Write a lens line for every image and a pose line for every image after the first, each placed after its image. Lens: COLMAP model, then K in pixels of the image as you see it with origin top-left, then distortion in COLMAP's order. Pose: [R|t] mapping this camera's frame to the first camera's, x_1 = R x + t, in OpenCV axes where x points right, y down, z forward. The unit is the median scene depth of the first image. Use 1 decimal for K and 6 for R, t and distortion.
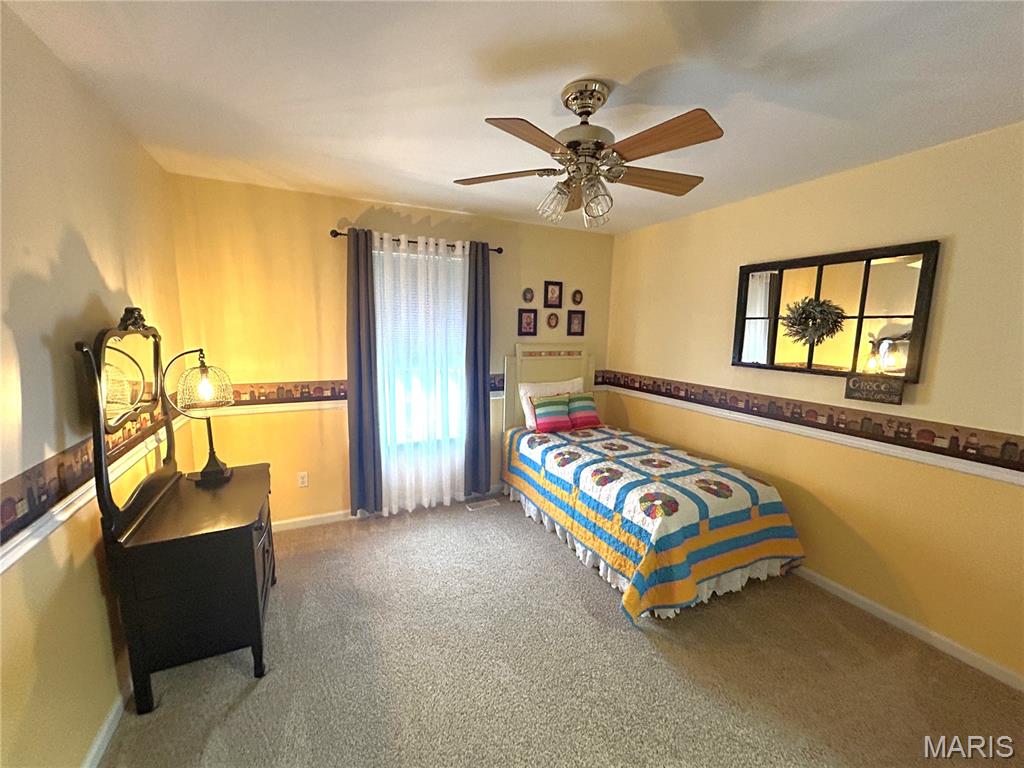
lens RADIAL K [[416.1, 0, 514.5], [0, 416.1, 383.9], [0, 0, 1]] dist [0.000061, -0.000004]
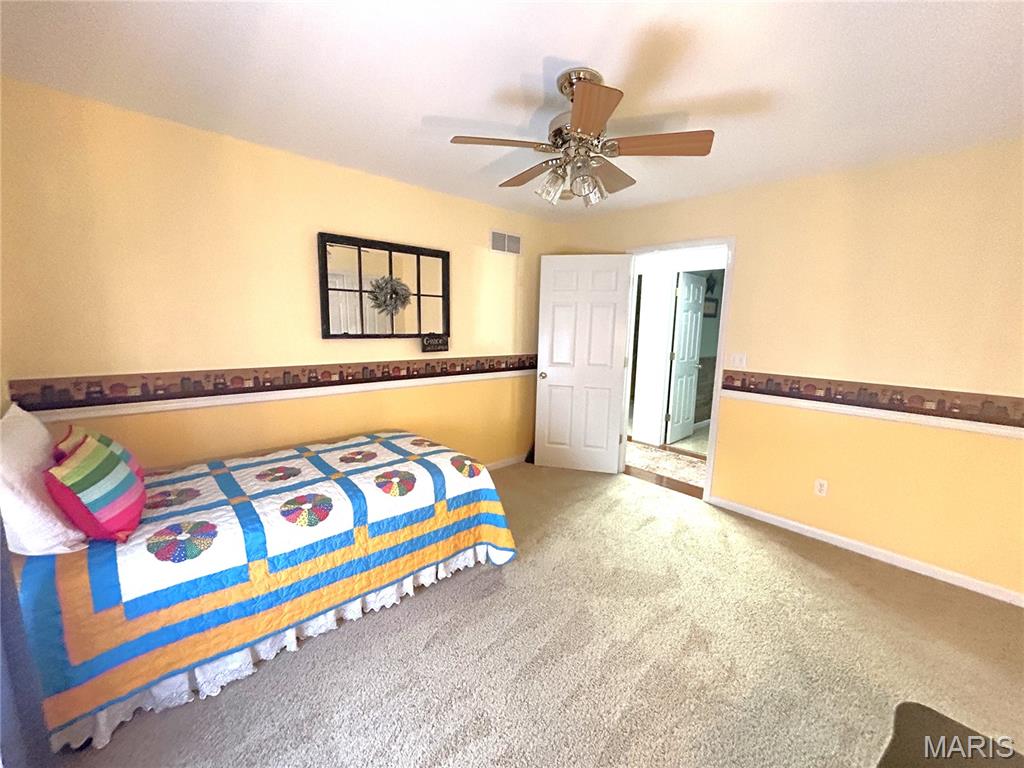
lens RADIAL K [[416.1, 0, 514.5], [0, 416.1, 383.9], [0, 0, 1]] dist [0.000061, -0.000004]
pose [[-0.289012, -0.167925, 0.942482, -0.558576], [0.102768, 0.973364, 0.204941, -0.102745], [-0.951794, 0.156087, -0.264056, 0.935652]]
